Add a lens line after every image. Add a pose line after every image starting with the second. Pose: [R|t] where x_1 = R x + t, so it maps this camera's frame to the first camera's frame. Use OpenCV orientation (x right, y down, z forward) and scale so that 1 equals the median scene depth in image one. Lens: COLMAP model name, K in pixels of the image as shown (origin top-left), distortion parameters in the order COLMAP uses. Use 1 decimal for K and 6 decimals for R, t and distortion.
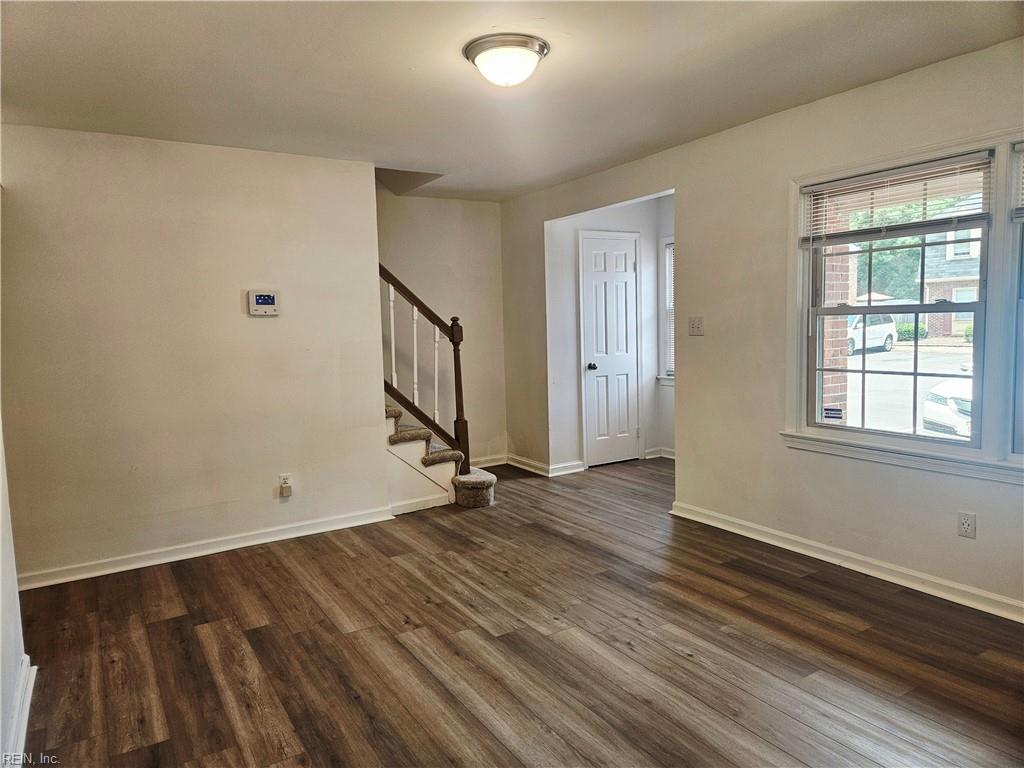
lens RADIAL K [[689.8, 0, 508.0], [0, 689.8, 379.2], [0, 0, 1]] dist [0.031291, -0.002198]
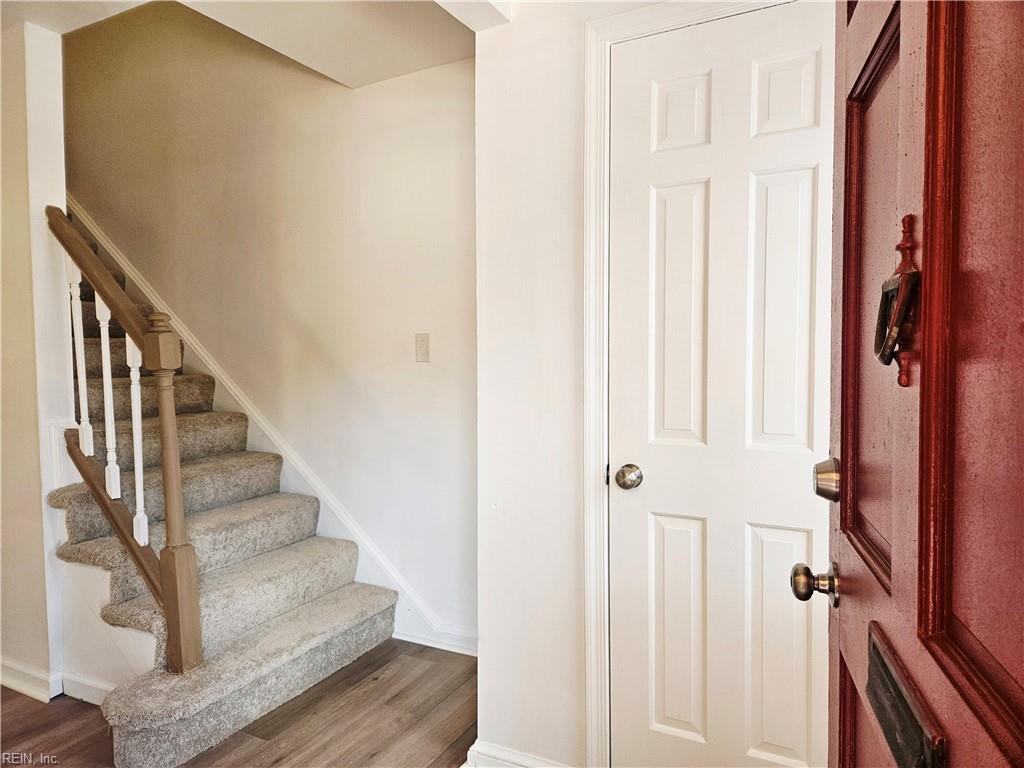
lens RADIAL K [[689.8, 0, 508.0], [0, 689.8, 379.2], [0, 0, 1]] dist [0.031291, -0.002198]
pose [[0.504183, 0.061971, -0.861371, 0.539654], [-0.078261, 0.996597, 0.025891, -0.099328], [0.860044, 0.054358, 0.507317, 1.234457]]
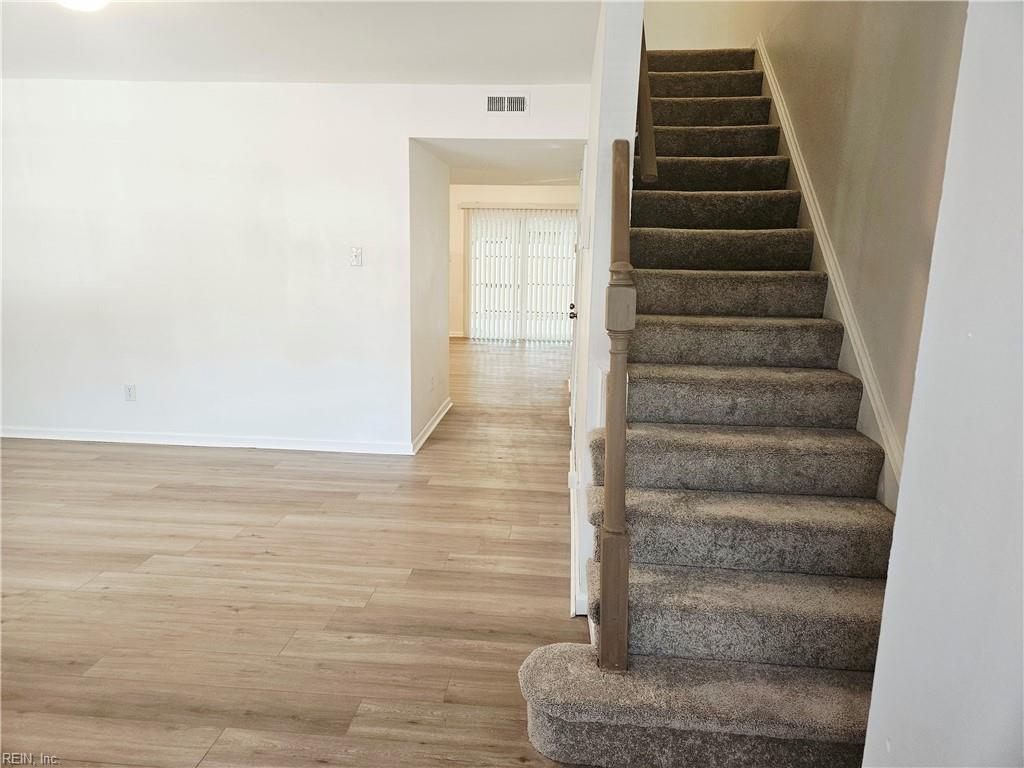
lens RADIAL K [[676.2, 0, 499.4], [0, 676.2, 375.2], [0, 0, 1]] dist [0.032770, -0.003180]
pose [[-0.607411, 0.167246, -0.776583, 0.327450], [-0.063641, 0.964199, 0.257429, -0.155176], [0.791834, 0.205788, -0.575021, 1.490692]]
